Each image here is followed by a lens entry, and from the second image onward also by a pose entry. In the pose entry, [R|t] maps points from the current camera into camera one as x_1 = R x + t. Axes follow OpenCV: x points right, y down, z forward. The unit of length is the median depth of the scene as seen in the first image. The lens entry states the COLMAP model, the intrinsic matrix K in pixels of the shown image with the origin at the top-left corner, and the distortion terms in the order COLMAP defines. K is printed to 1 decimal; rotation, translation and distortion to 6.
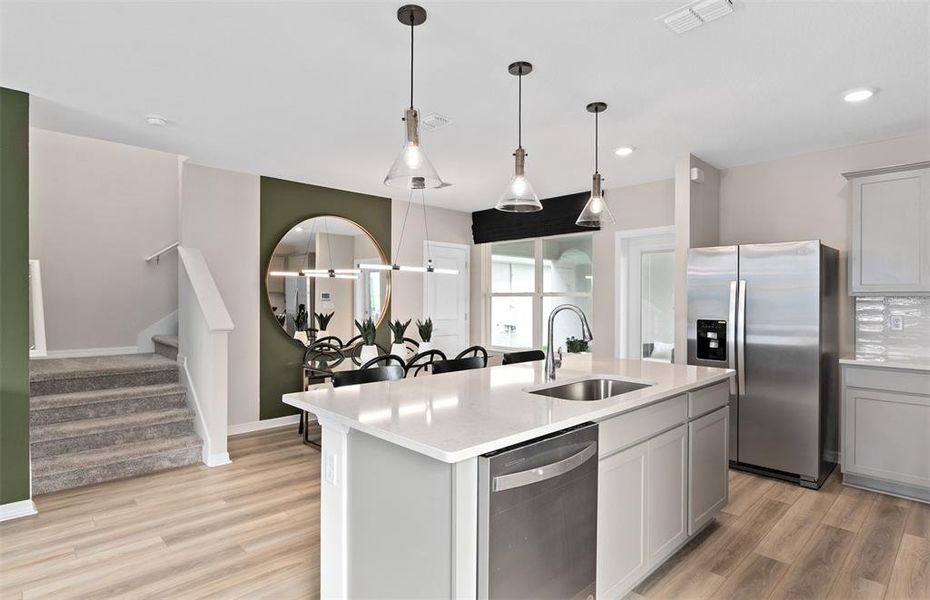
lens RADIAL K [[474.1, 0, 463.6], [0, 474.1, 300.0], [0, 0, 1]] dist [-0.012357, -0.000314]
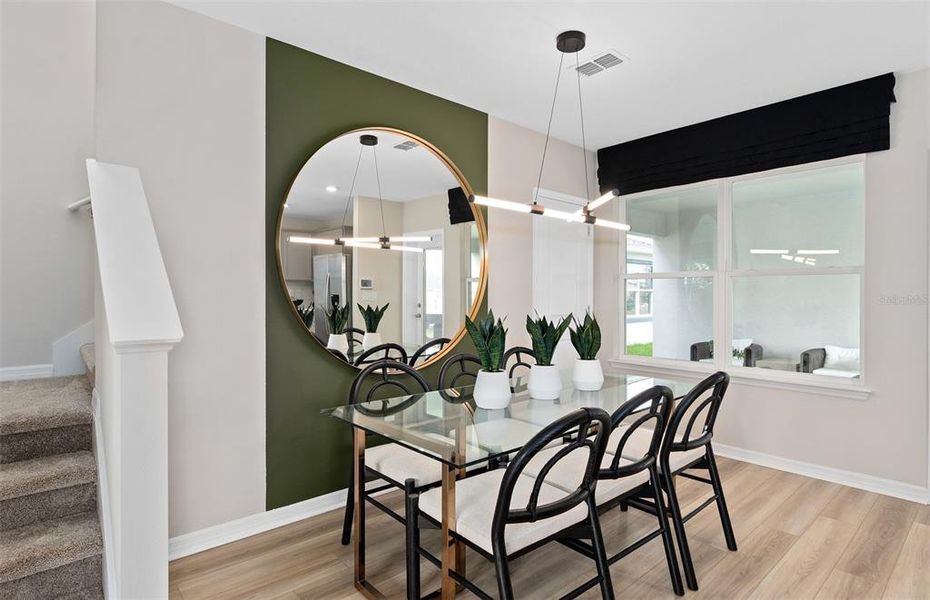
lens RADIAL K [[474.1, 0, 470.2], [0, 474.1, 301.3], [0, 0, 1]] dist [-0.012357, -0.000314]
pose [[0.999221, -0.001129, -0.039445, -0.144999], [0.001653, 0.999911, 0.013257, 0.014559], [0.039427, -0.013312, 0.999134, 0.382327]]
